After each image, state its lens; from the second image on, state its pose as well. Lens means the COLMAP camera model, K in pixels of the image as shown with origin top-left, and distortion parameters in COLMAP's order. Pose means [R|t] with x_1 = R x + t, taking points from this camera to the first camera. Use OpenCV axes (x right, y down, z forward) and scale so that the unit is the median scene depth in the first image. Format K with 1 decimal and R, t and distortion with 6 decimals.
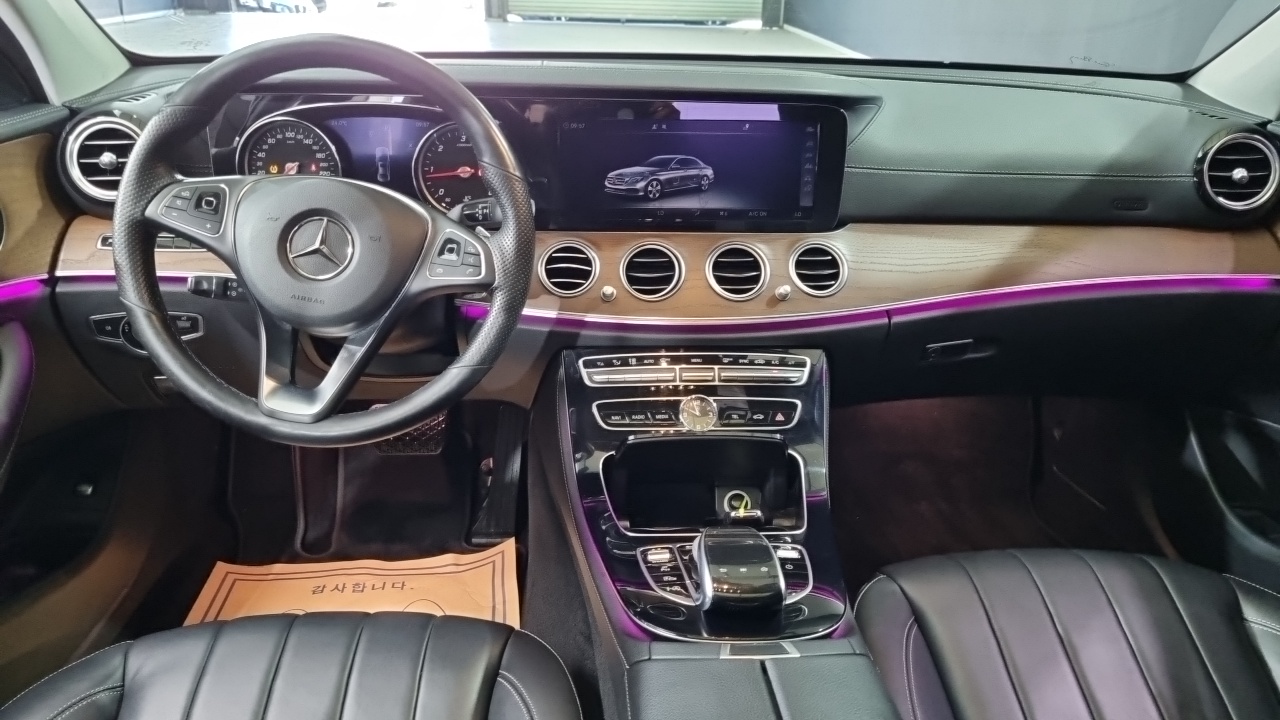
lens RADIAL K [[990.8, 0, 640.5], [0, 990.8, 352.4], [0, 0, 1]] dist [0.016526, -0.005060]
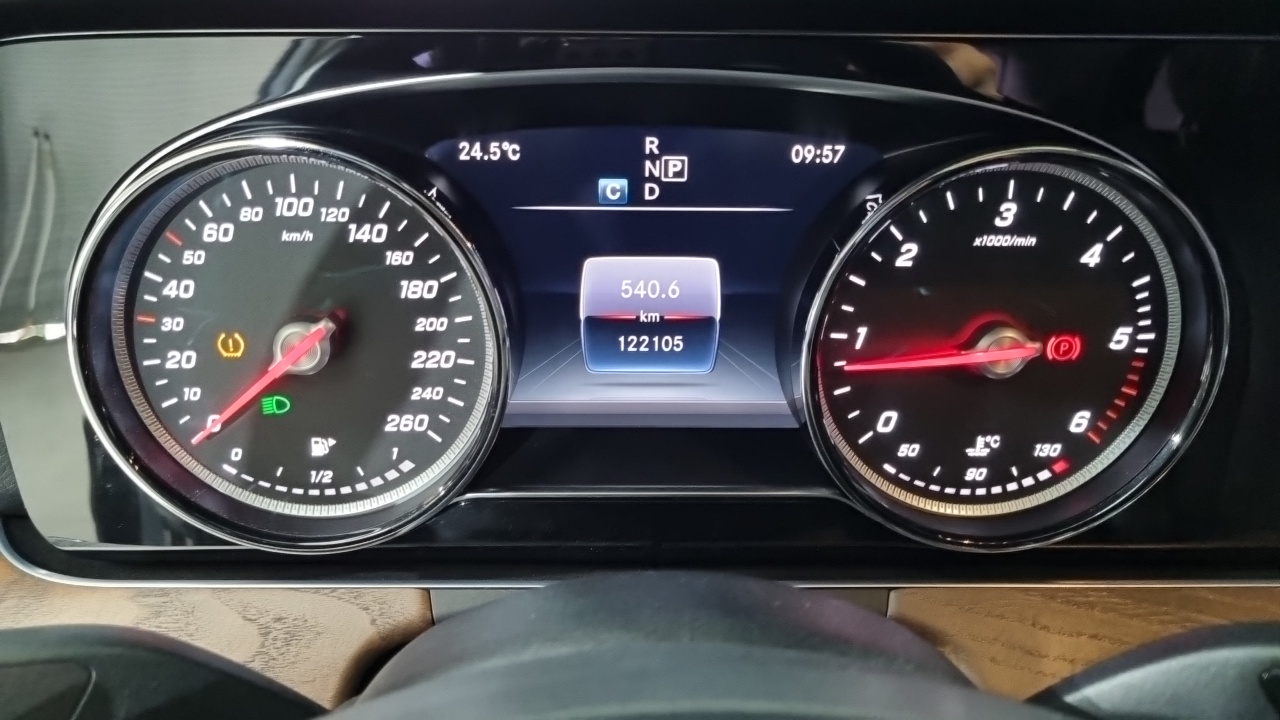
lens RADIAL K [[990.8, 0, 613.7], [0, 990.8, 359.0], [0, 0, 1]] dist [0.016526, -0.005060]
pose [[0.998783, 0.006550, -0.048890, -0.264456], [-0.004368, 0.998995, 0.044604, -0.193680], [0.049134, -0.044336, 0.997808, 0.764986]]
